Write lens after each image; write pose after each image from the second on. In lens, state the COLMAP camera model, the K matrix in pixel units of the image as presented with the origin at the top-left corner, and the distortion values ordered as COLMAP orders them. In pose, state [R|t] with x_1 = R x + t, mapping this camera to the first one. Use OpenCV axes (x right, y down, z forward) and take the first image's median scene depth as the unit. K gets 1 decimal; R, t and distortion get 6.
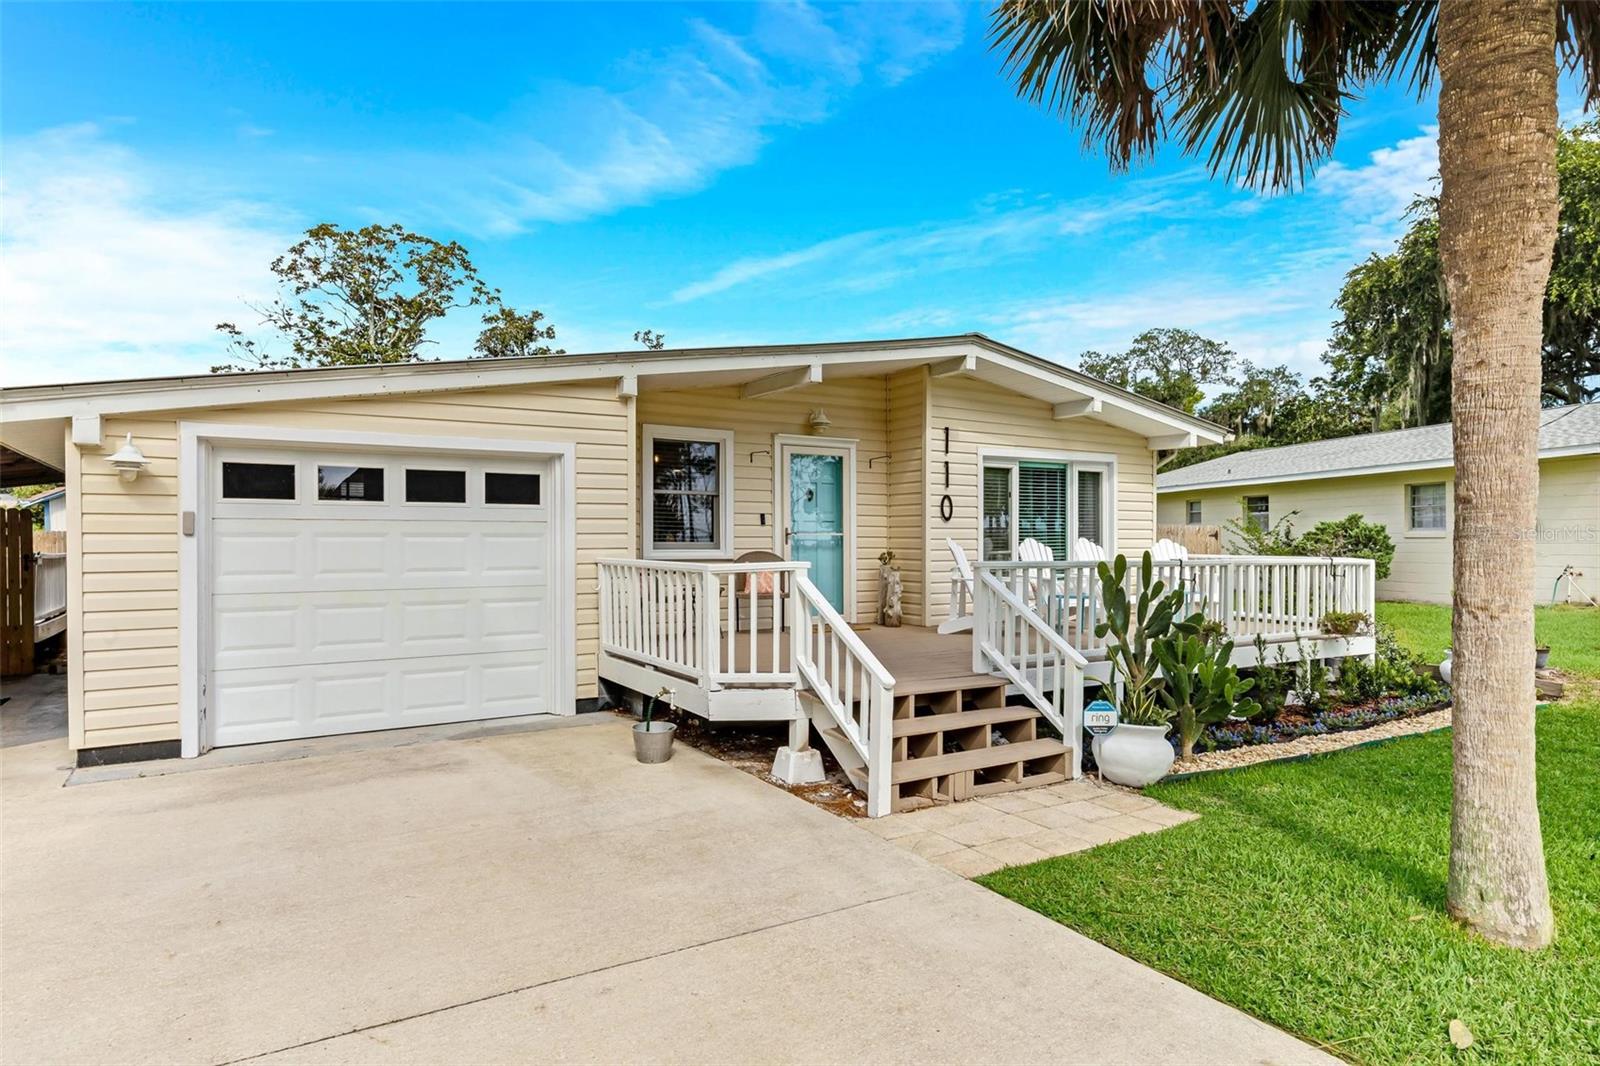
lens RADIAL K [[911.4, 0, 800.5], [0, 911.4, 539.1], [0, 0, 1]] dist [-0.002898, 0.000051]
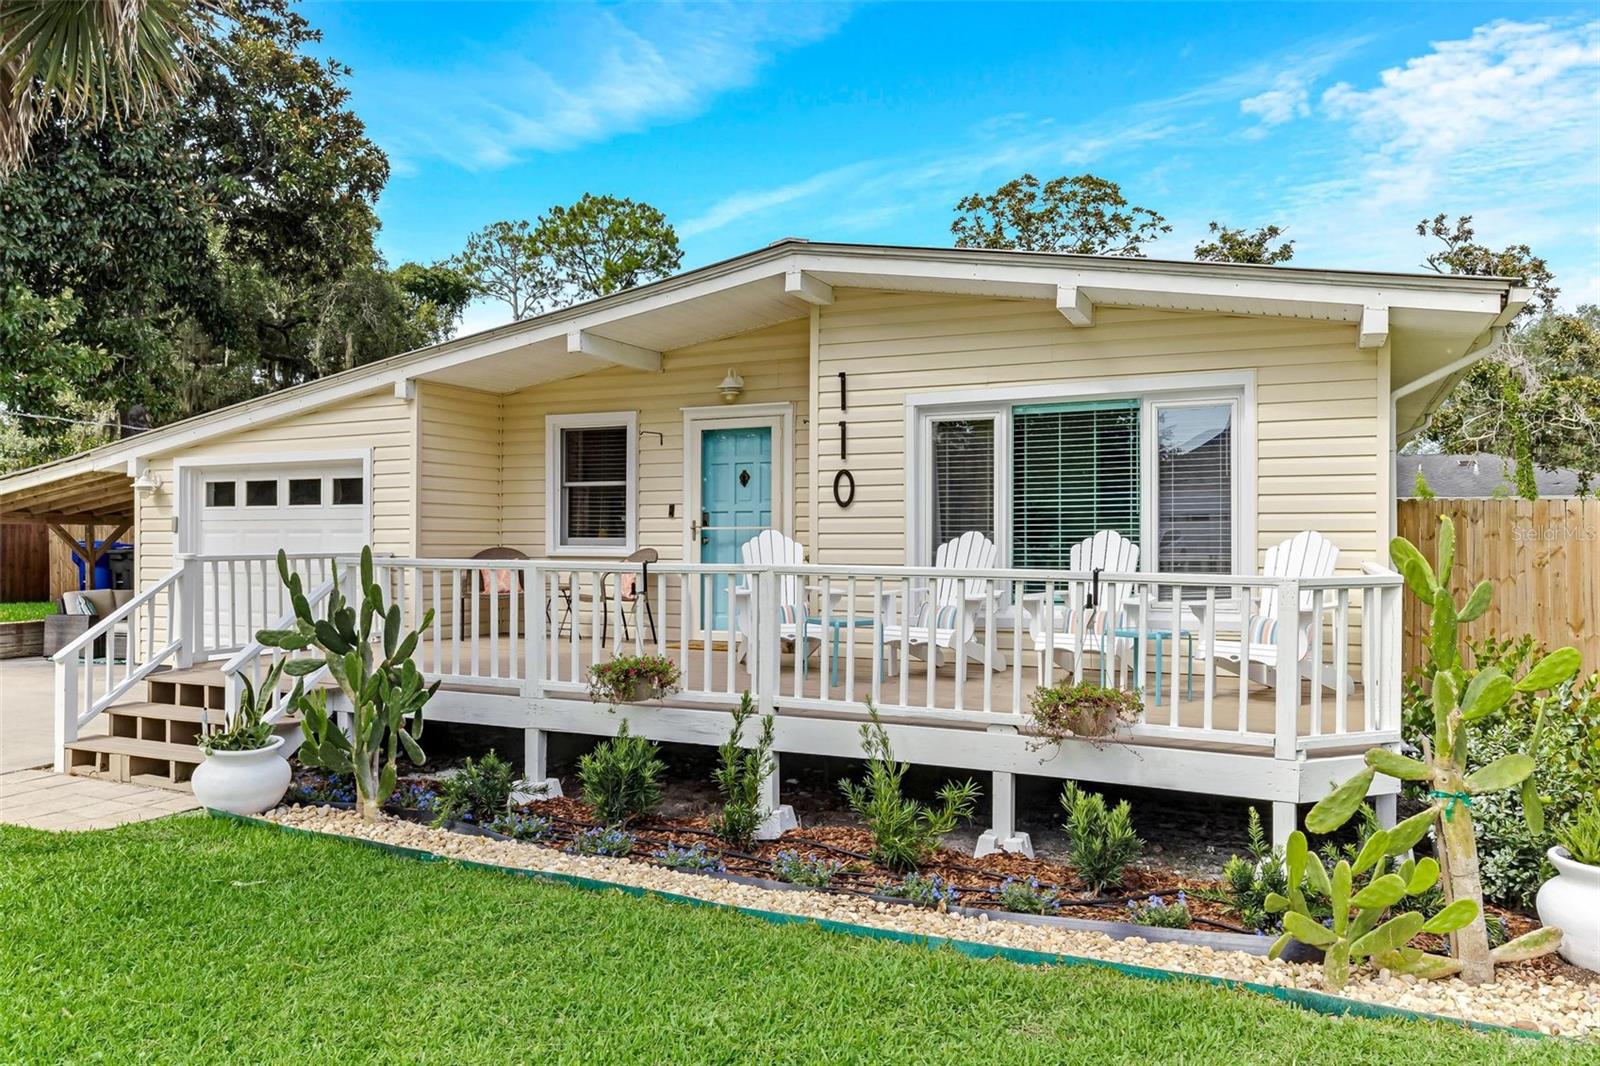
lens RADIAL K [[1183.1, 0, 799.9], [0, 1183.1, 540.8], [0, 0, 1]] dist [-0.007111, -0.002227]
pose [[0.525751, 0.001473, -0.850637, 0.910342], [0.000337, 0.999998, 0.001940, 0.003846], [0.850638, -0.001307, 0.525750, 0.498760]]
